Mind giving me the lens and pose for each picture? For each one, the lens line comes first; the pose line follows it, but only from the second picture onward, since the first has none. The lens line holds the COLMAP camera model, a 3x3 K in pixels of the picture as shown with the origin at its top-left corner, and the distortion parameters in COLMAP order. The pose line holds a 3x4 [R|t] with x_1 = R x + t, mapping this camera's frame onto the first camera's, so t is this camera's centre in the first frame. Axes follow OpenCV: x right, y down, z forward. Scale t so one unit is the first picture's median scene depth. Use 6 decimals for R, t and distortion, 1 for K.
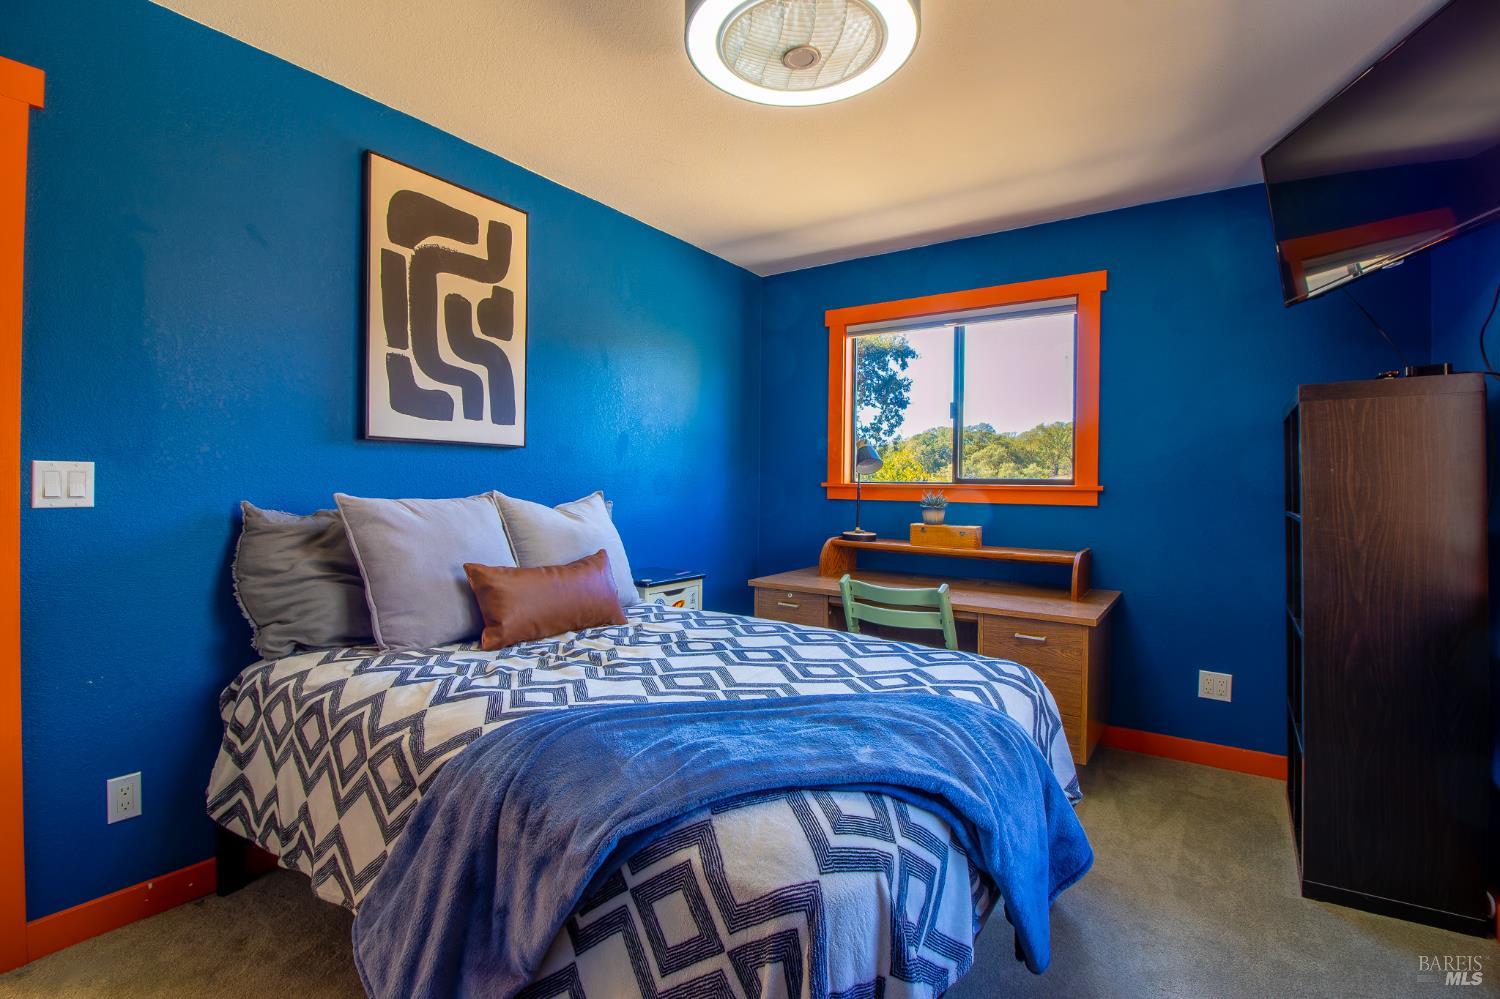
lens RADIAL K [[707.8, 0, 752.2], [0, 707.8, 493.2], [0, 0, 1]] dist [0.001973, 0.000116]
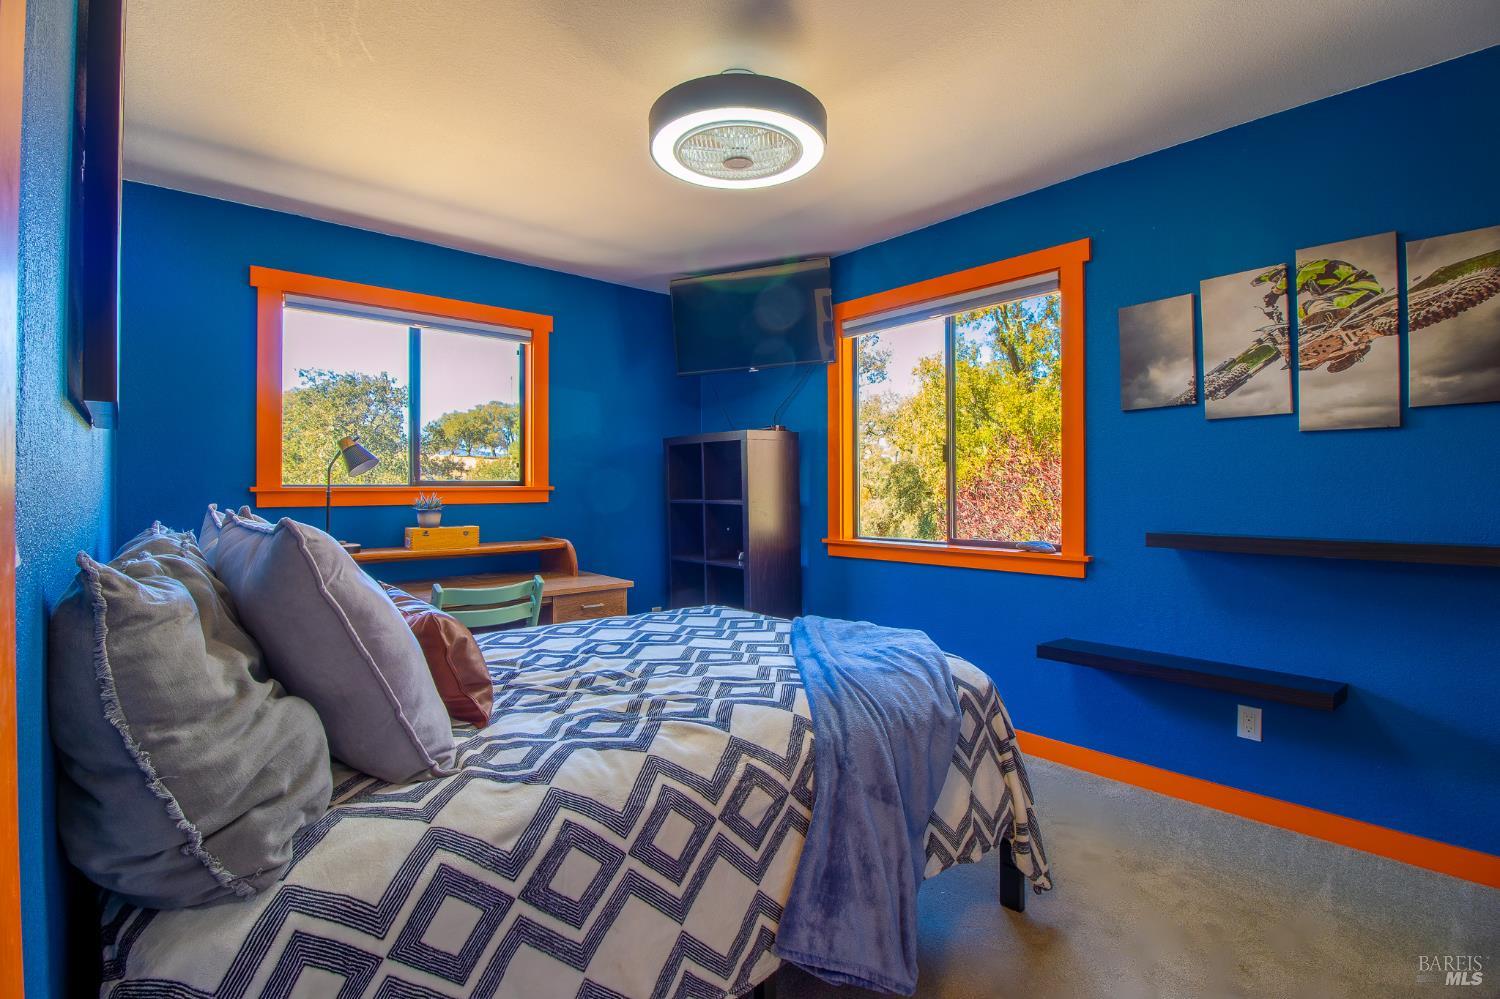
lens RADIAL K [[707.8, 0, 752.2], [0, 707.8, 488.2], [0, 0, 1]] dist [0.001973, 0.000116]
pose [[0.224115, -0.012643, 0.974481, -0.609000], [0.024251, 0.999679, 0.007393, -0.007223], [-0.974261, 0.021975, 0.224350, 0.343098]]
